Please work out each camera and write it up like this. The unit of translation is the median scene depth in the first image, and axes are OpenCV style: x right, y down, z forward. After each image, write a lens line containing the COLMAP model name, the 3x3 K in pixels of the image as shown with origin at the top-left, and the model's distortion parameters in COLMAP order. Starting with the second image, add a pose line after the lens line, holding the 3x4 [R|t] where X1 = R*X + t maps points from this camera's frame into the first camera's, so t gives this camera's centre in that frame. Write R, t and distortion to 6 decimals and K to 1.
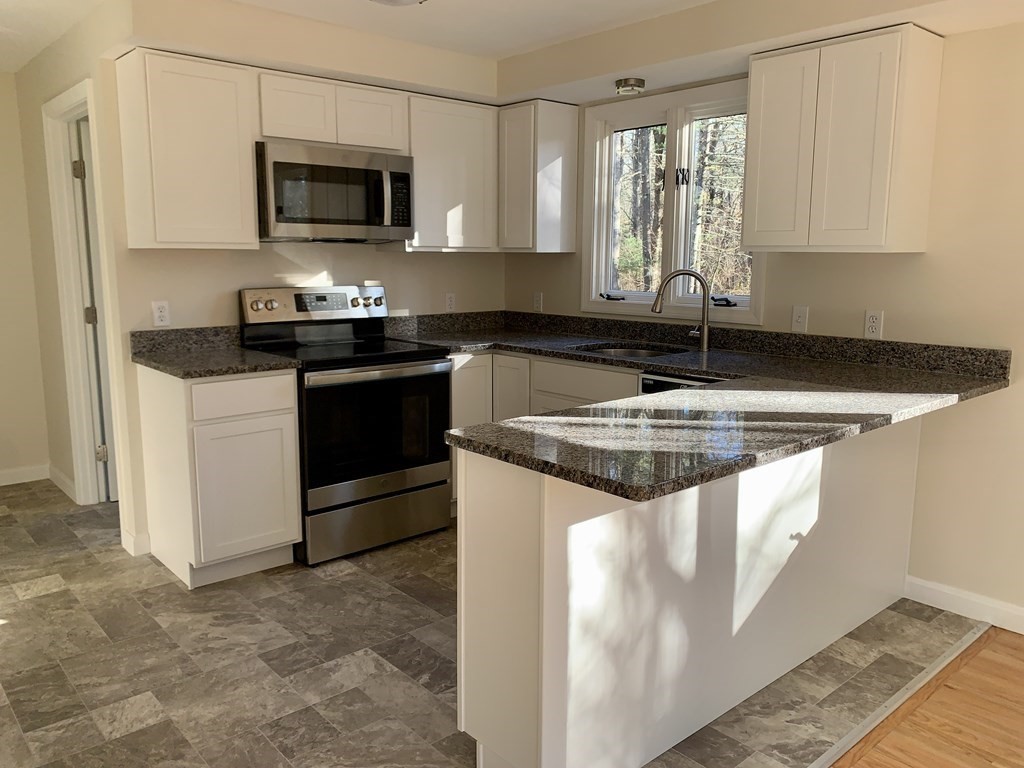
lens RADIAL K [[780.4, 0, 518.9], [0, 780.4, 386.6], [0, 0, 1]] dist [-0.002602, 0.015171]
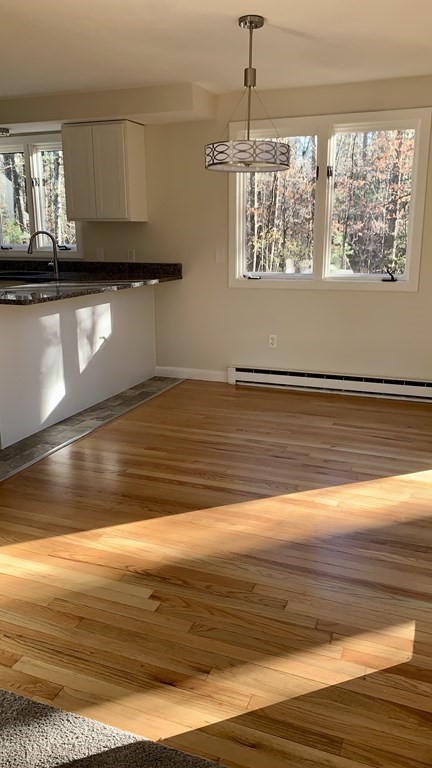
lens RADIAL K [[596.0, 0, 220.2], [0, 596.0, 377.4], [0, 0, 1]] dist [0.061907, -0.002290]
pose [[0.892848, -0.112471, 0.436088, -0.112532], [0.082293, 0.992755, 0.087554, 0.151383], [-0.442776, -0.042285, 0.895635, -0.724874]]
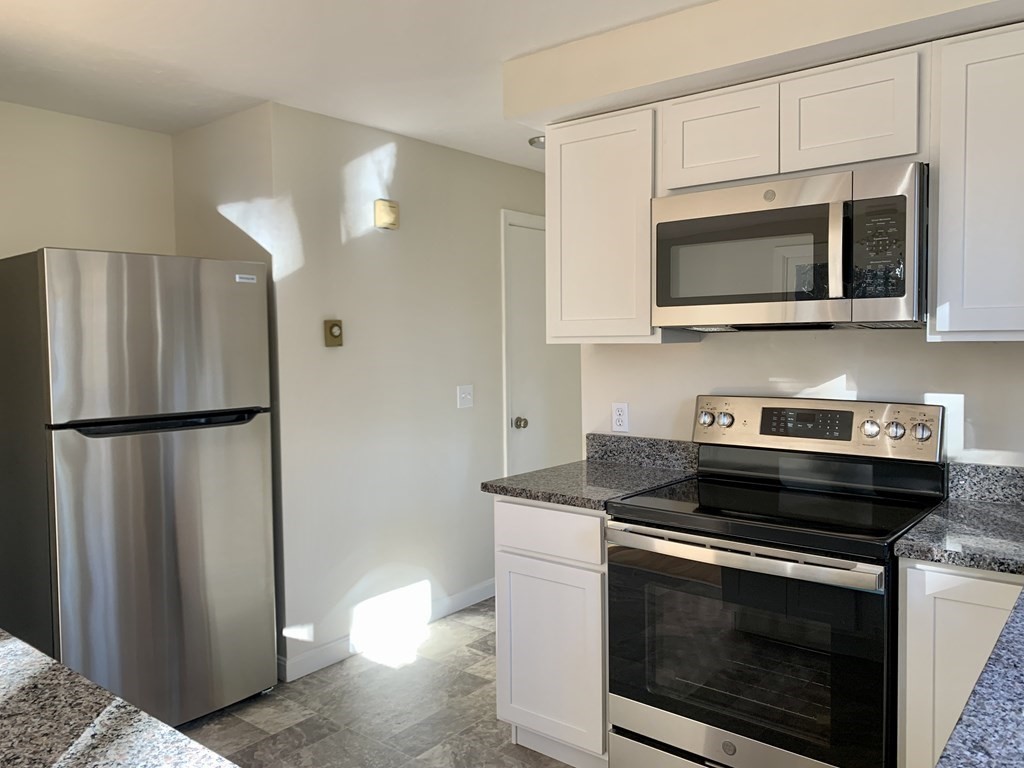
lens RADIAL K [[780.4, 0, 510.9], [0, 780.4, 373.1], [0, 0, 1]] dist [-0.002602, 0.015171]
pose [[0.165971, 0.033323, -0.985567, 0.329333], [-0.156071, 0.987720, 0.007113, -0.116502], [0.973702, 0.152638, 0.169134, 0.663183]]
